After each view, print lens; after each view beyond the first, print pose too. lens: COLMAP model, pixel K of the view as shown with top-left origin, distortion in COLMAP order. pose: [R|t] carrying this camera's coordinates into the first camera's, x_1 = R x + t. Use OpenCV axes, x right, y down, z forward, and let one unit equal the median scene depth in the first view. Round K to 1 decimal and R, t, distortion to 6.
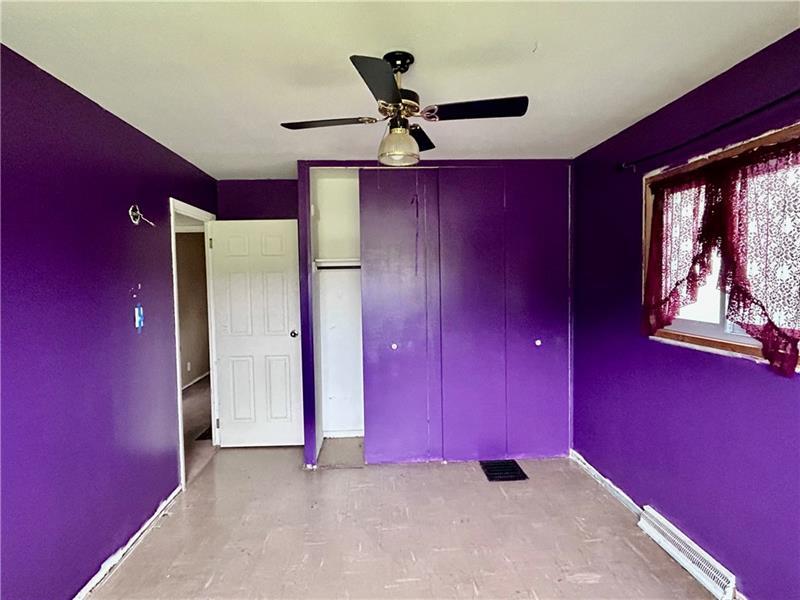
lens RADIAL K [[423.4, 0, 397.6], [0, 423.4, 299.0], [0, 0, 1]] dist [-0.033486, 0.026299]
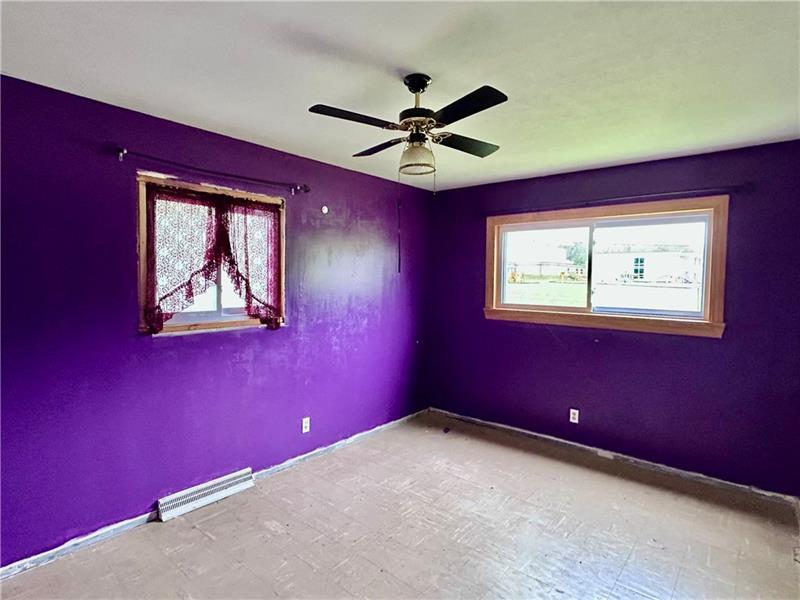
lens RADIAL K [[423.4, 0, 397.6], [0, 423.4, 299.0], [0, 0, 1]] dist [-0.033486, 0.026299]
pose [[-0.704471, -0.025238, 0.709284, -0.580753], [0.037808, 0.996614, 0.073013, -0.052372], [-0.708725, 0.078252, -0.701131, 1.406039]]
